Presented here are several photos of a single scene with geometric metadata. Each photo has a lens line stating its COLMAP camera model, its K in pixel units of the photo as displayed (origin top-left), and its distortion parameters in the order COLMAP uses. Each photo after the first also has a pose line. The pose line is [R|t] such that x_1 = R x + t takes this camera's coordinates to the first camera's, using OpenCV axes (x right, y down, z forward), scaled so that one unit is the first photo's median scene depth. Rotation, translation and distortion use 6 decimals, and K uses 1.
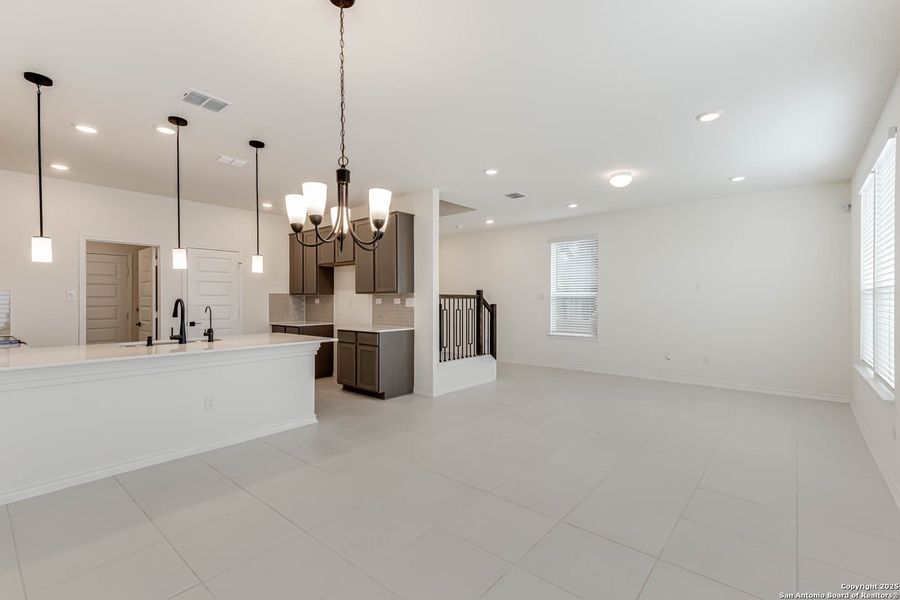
lens RADIAL K [[403.0, 0, 446.0], [0, 403.0, 299.4], [0, 0, 1]] dist [0.026808, -0.000964]
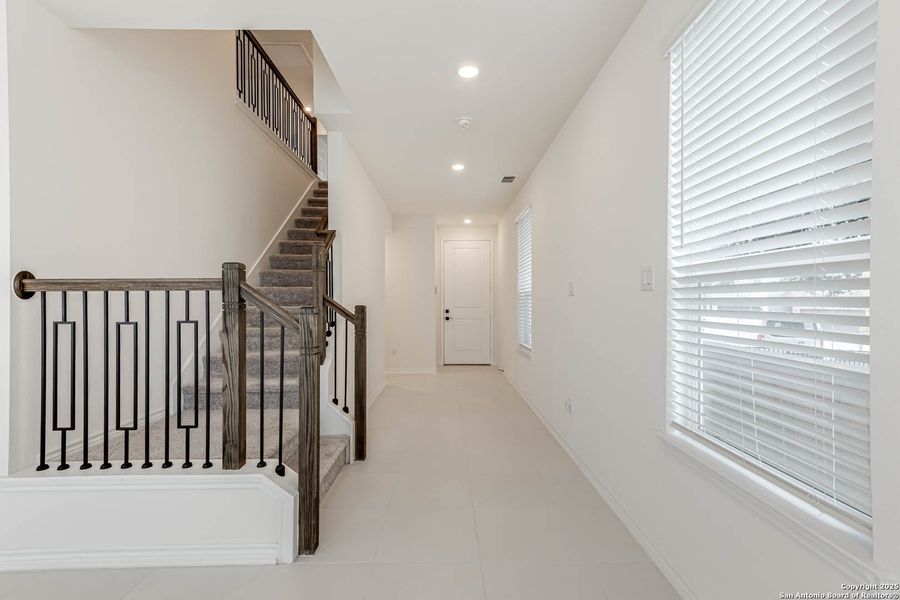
lens RADIAL K [[403.0, 0, 445.3], [0, 403.0, 297.7], [0, 0, 1]] dist [0.026808, -0.000964]
pose [[0.652540, -0.005688, -0.757733, 0.472538], [0.005039, 0.999982, -0.003167, 0.006256], [0.757738, -0.001752, 0.652557, 0.984322]]
